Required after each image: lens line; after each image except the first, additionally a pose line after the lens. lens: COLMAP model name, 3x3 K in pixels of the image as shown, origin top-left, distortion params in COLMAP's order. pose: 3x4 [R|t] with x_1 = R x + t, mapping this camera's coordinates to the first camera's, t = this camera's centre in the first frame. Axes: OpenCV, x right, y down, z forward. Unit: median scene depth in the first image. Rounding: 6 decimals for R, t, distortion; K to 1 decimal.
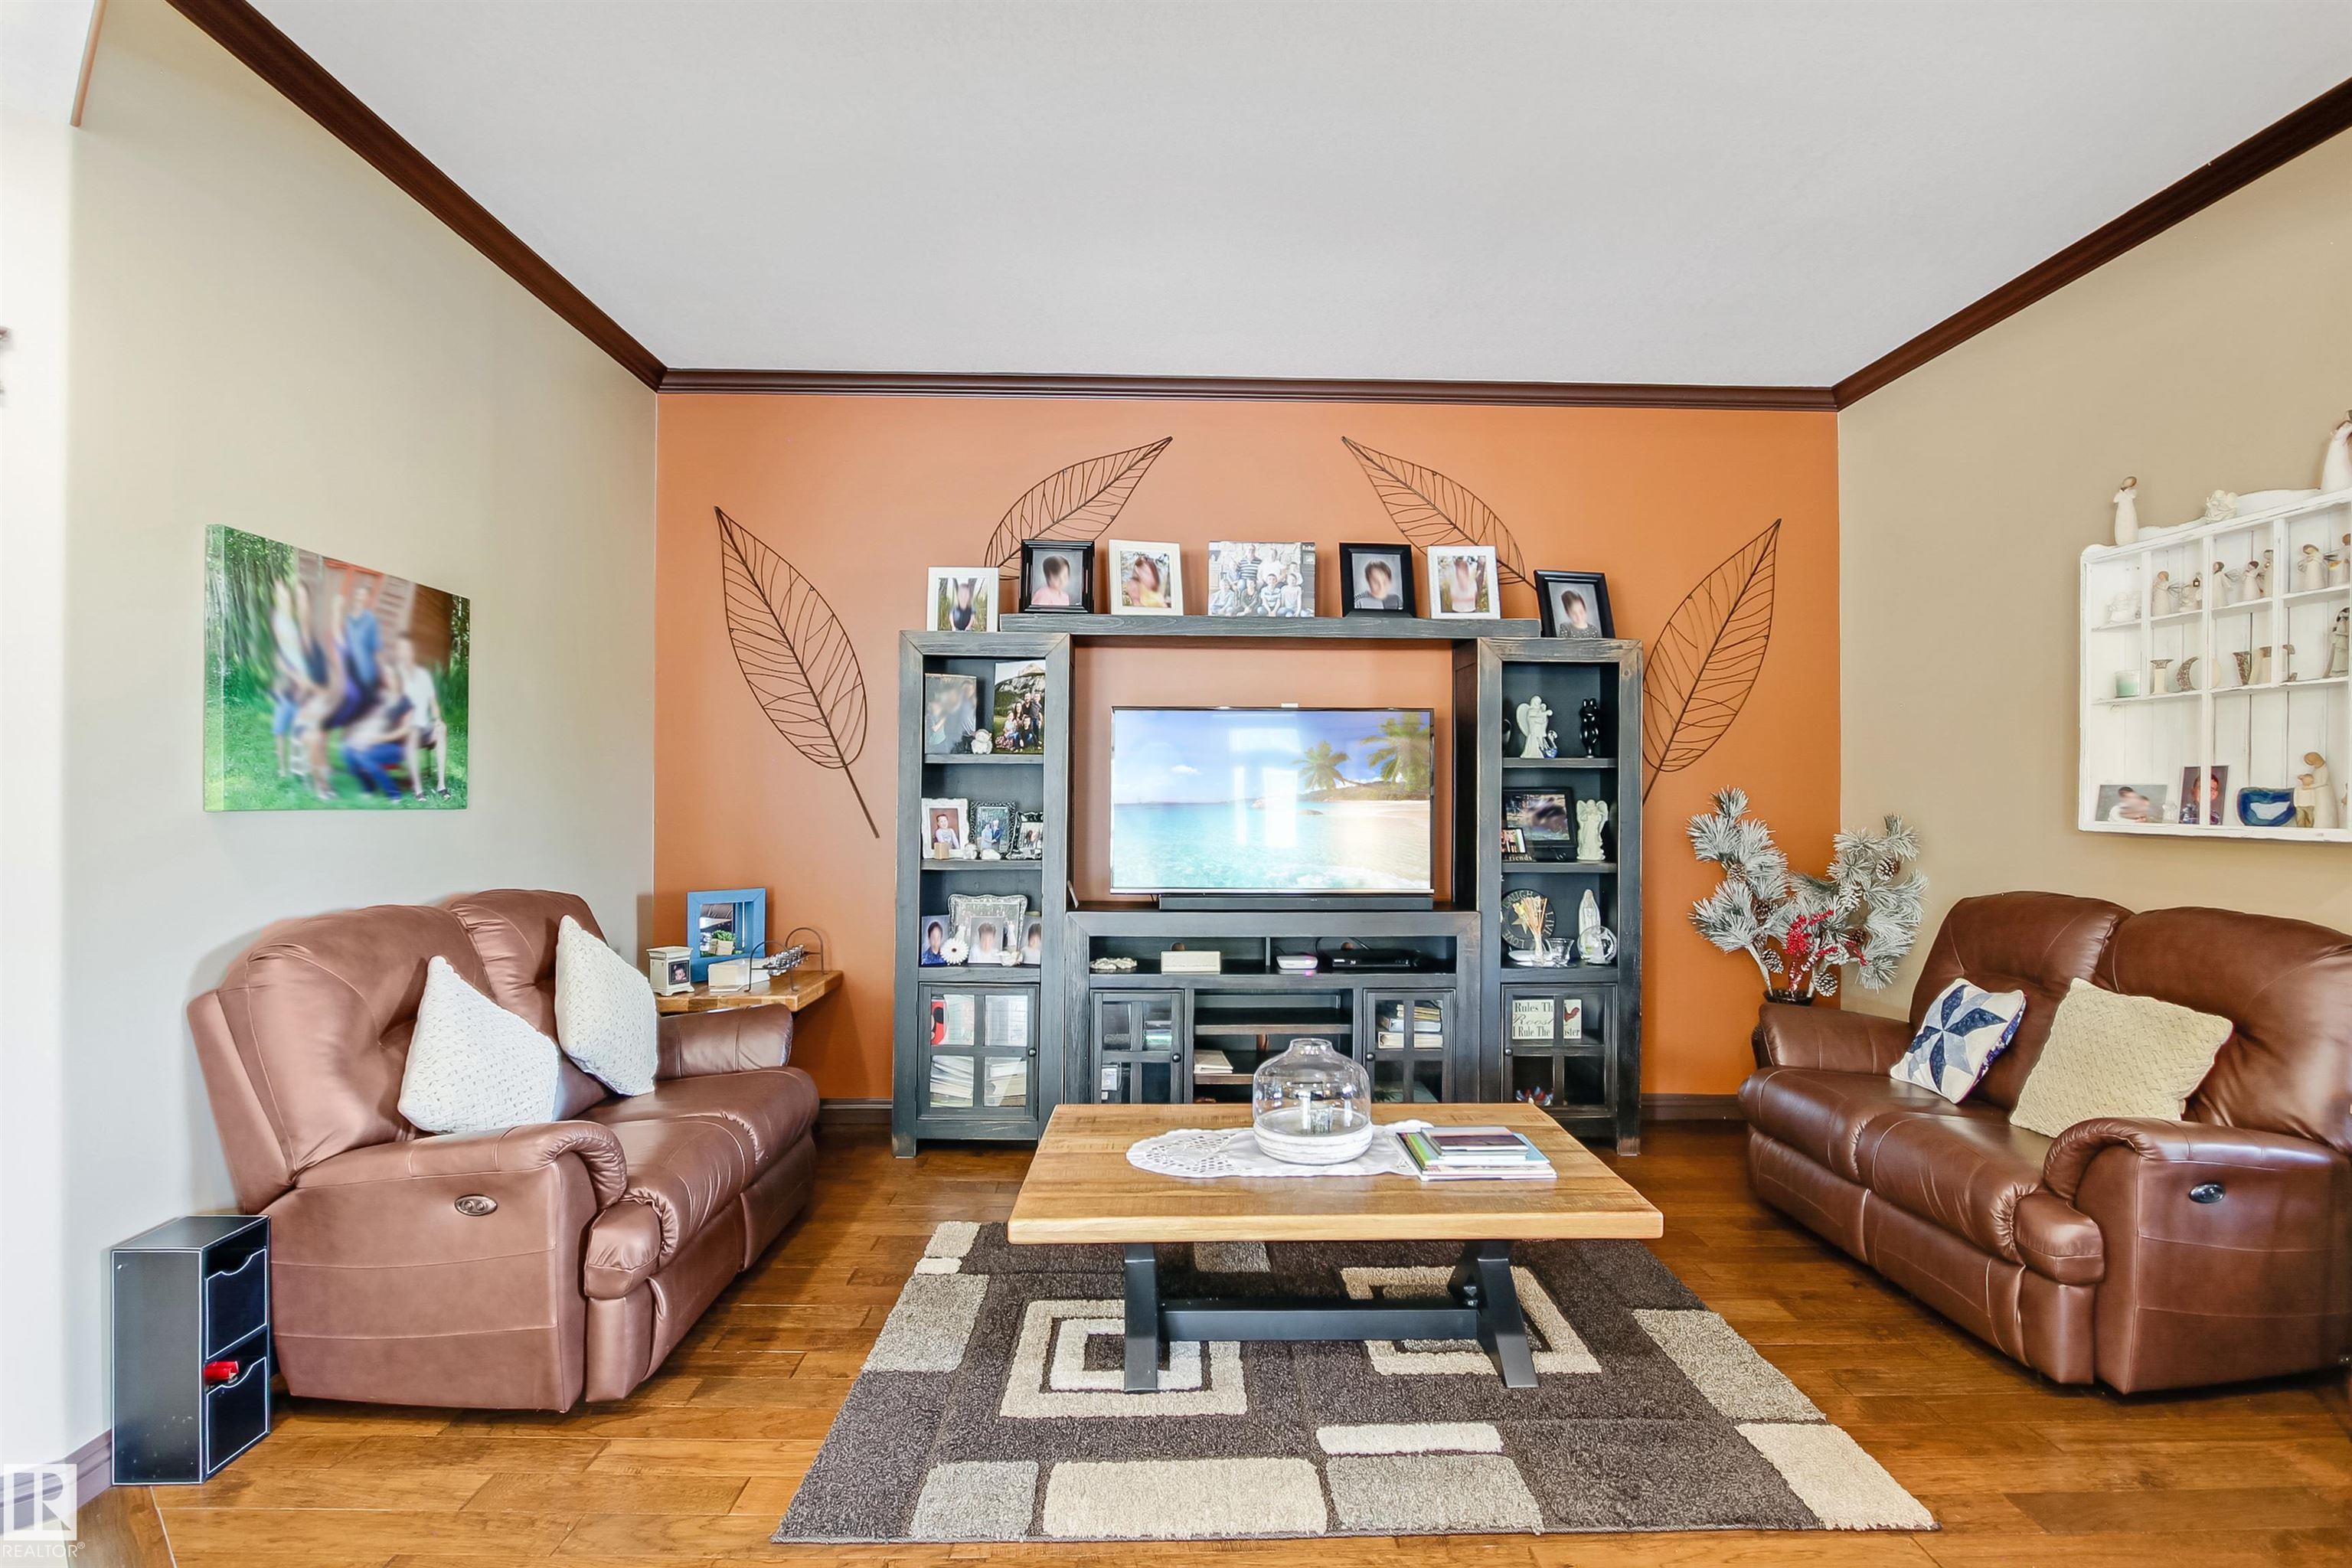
lens RADIAL K [[1175.3, 0, 1226.9], [0, 1175.3, 793.8], [0, 0, 1]] dist [-0.004887, 0.000501]
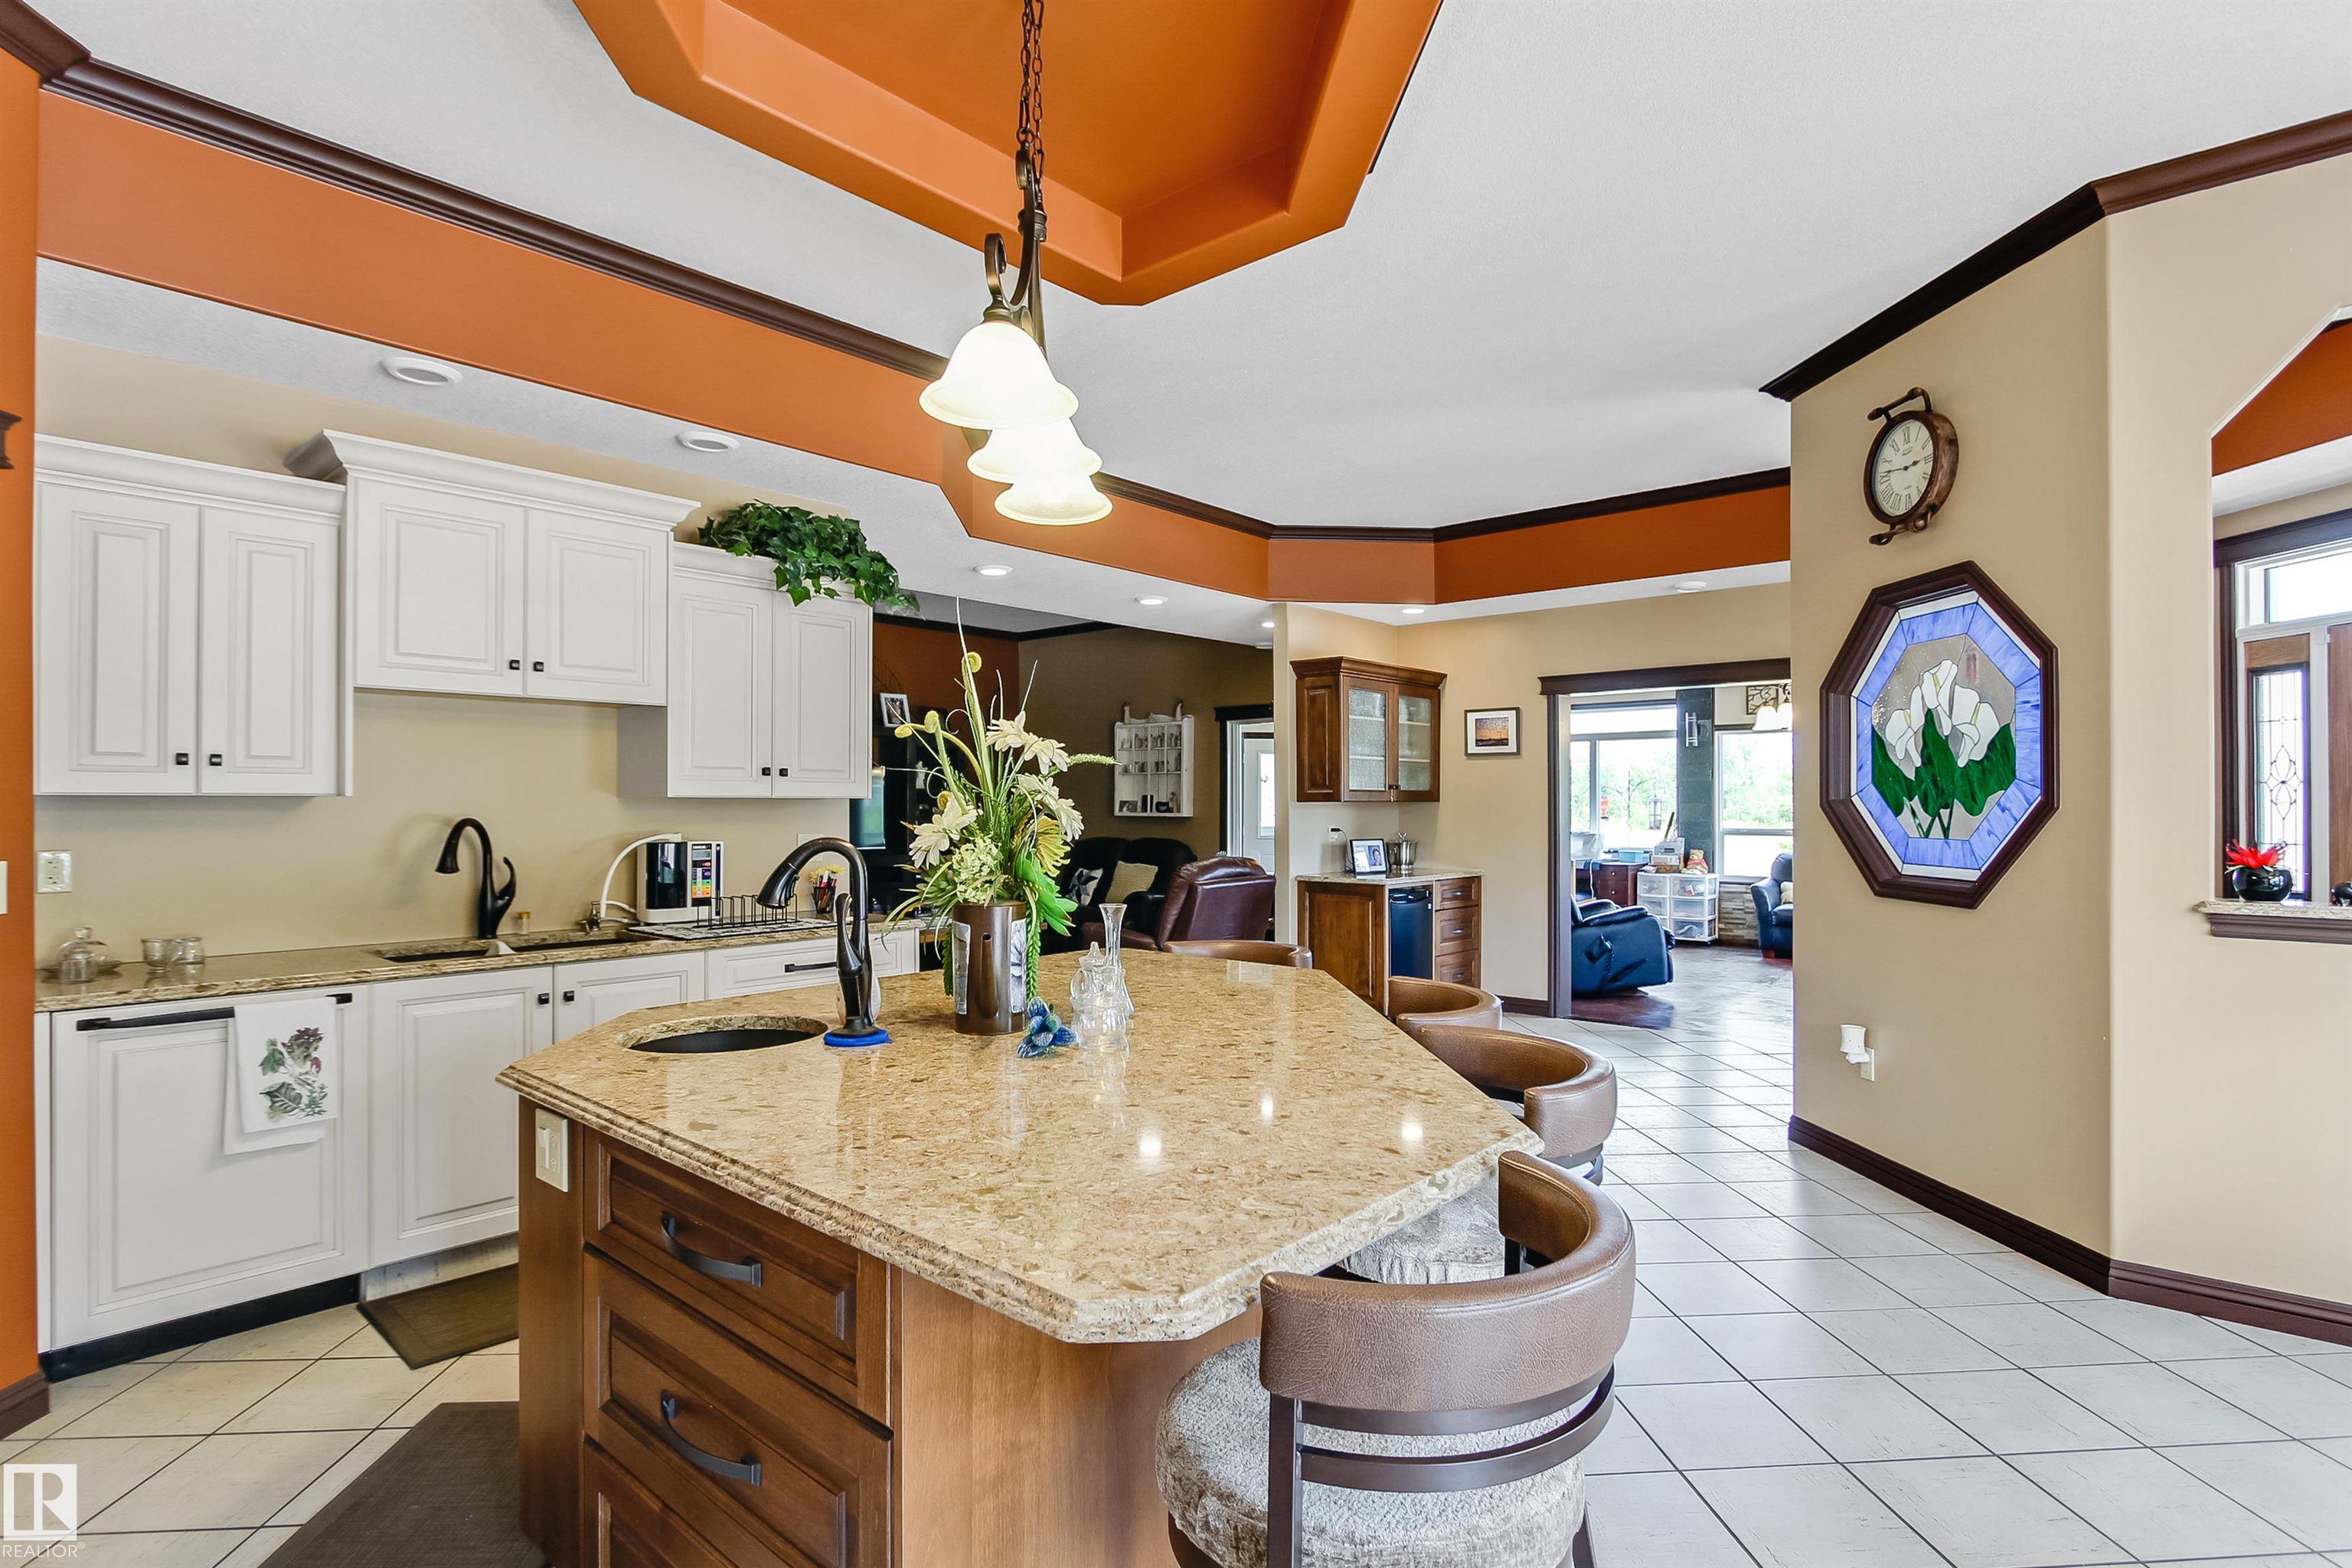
lens RADIAL K [[1175.3, 0, 1226.9], [0, 1175.3, 793.8], [0, 0, 1]] dist [-0.004887, 0.000501]
pose [[0.667953, 0.003567, 0.744195, -1.066252], [0.002033, 0.999976, -0.006618, -0.003186], [-0.744201, 0.005933, 0.667929, -0.991687]]
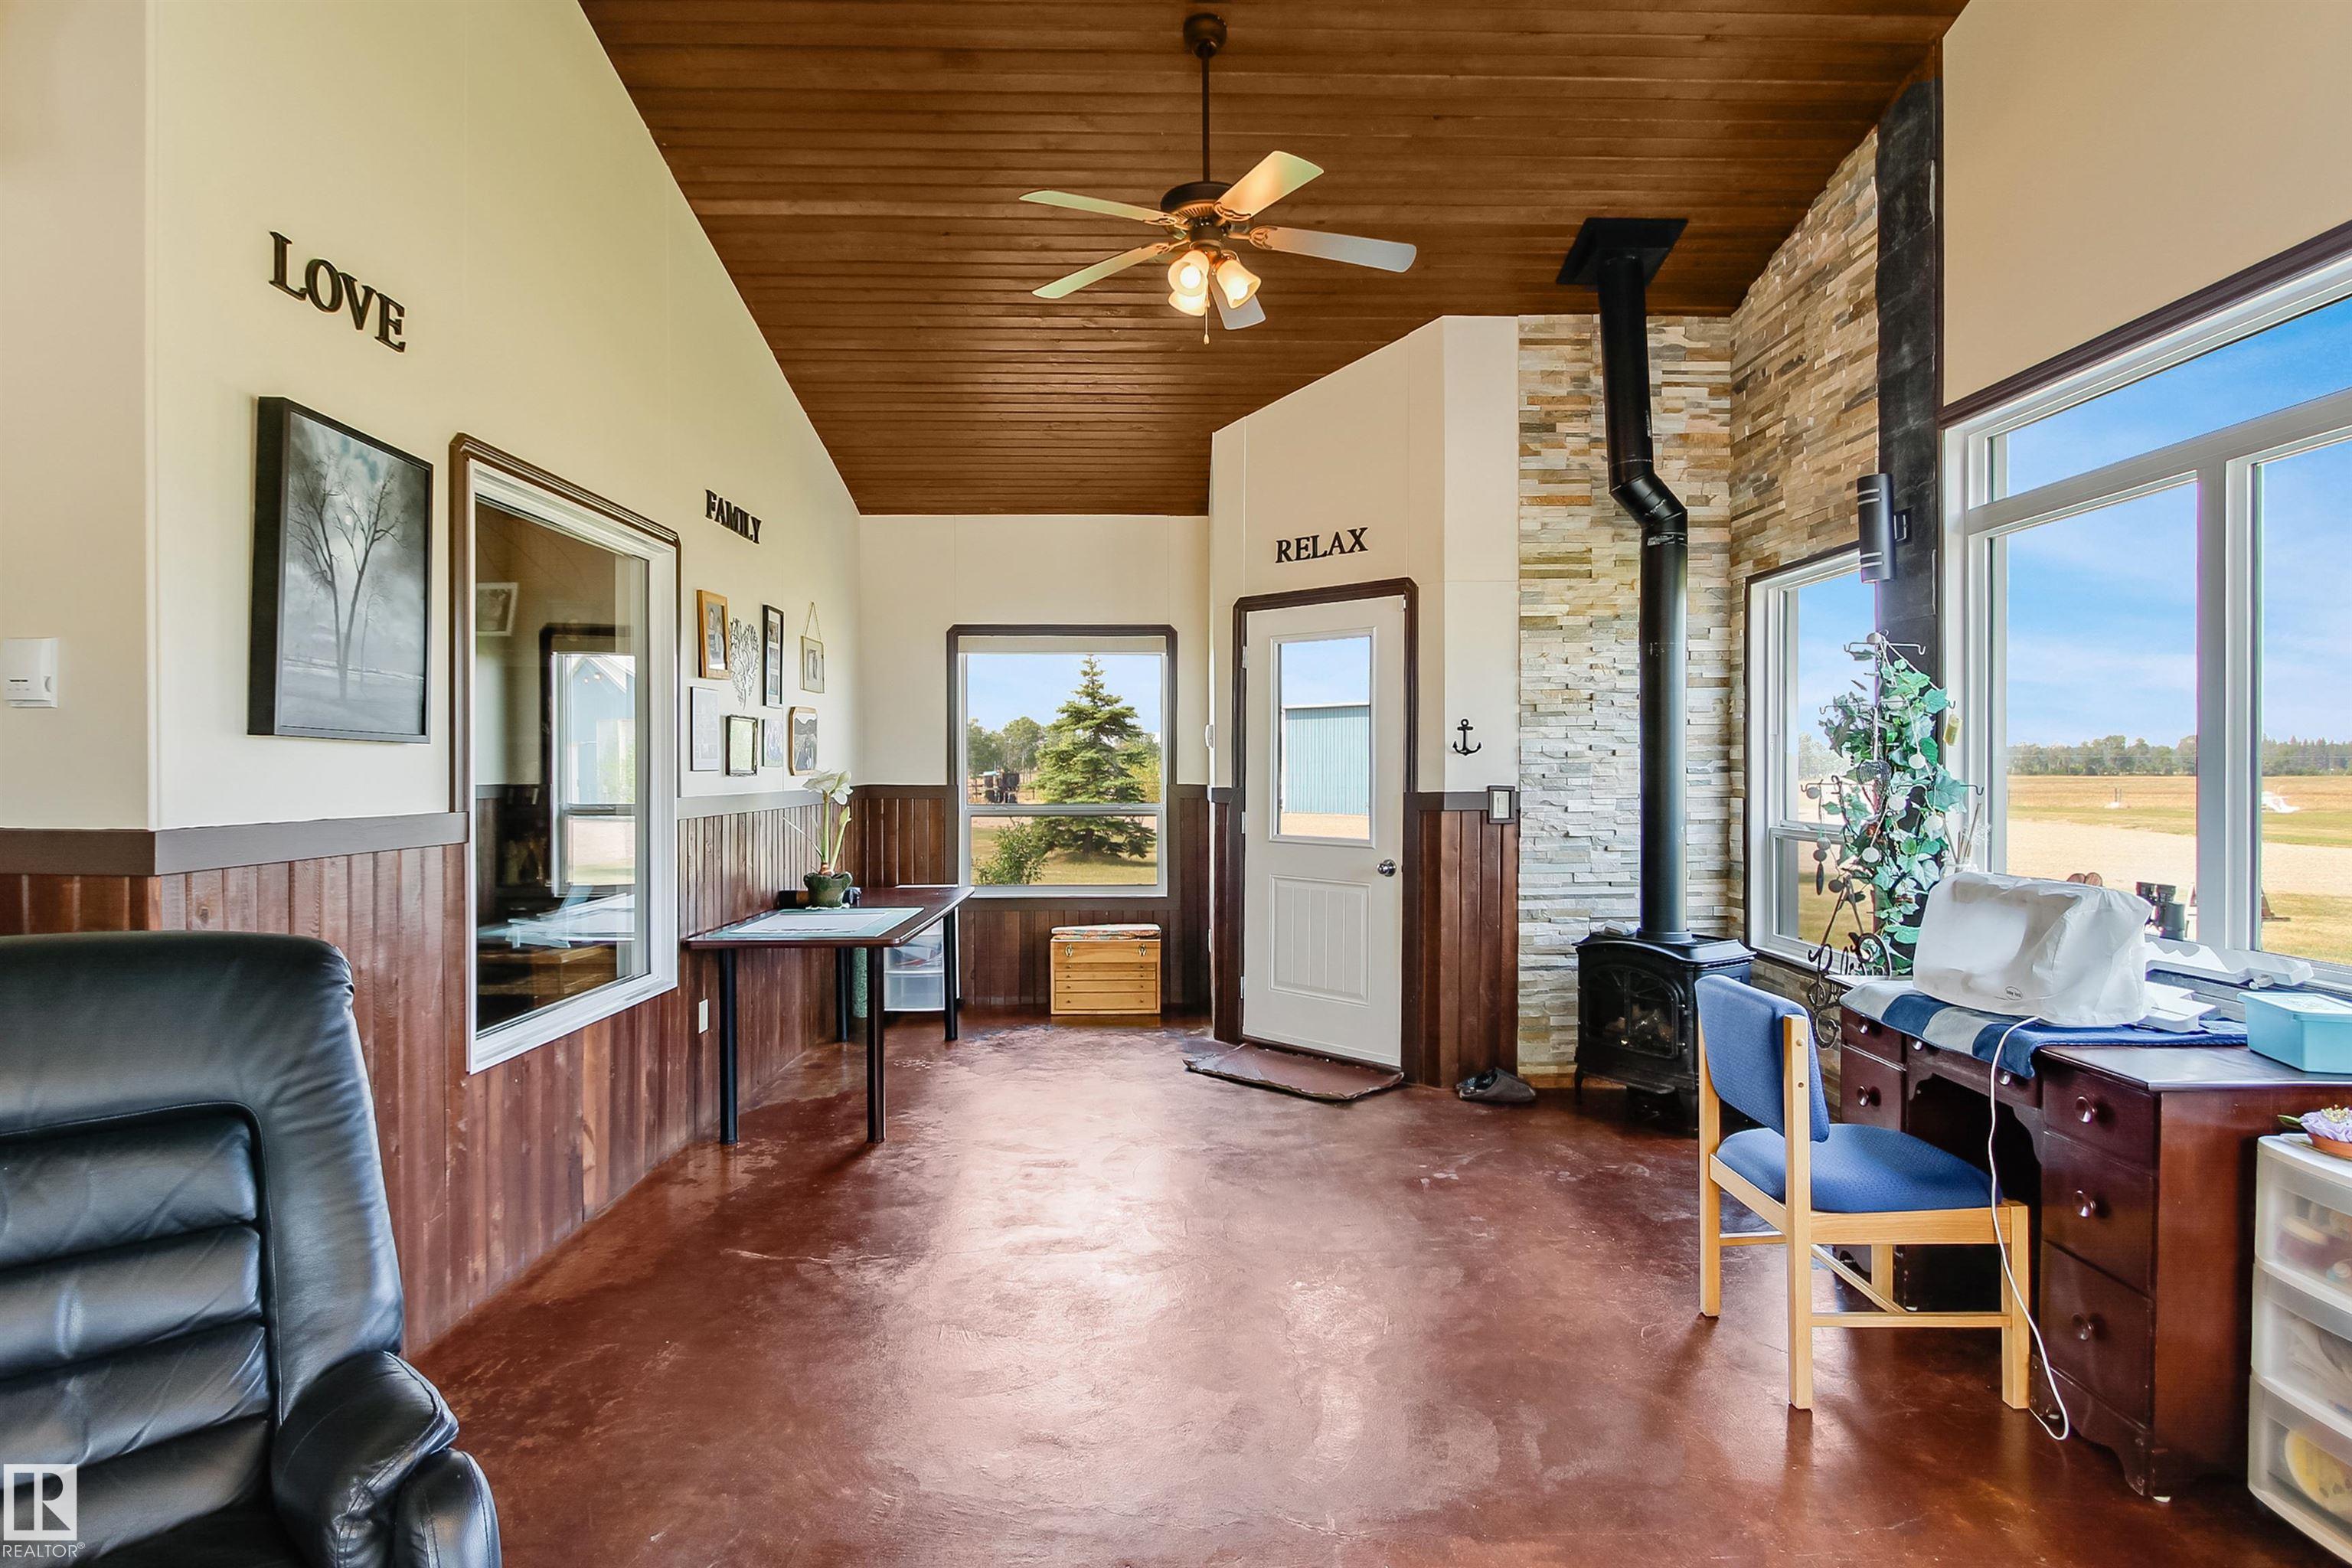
lens RADIAL K [[1231.9, 0, 1181.6], [0, 1231.9, 769.3], [0, 0, 1]] dist [-0.000082, 0.001118]
pose [[0.999839, -0.004270, -0.017409, 1.114407], [0.004271, 0.999991, 0.000038, 0.007963], [0.017409, -0.000113, 0.999848, -0.414853]]
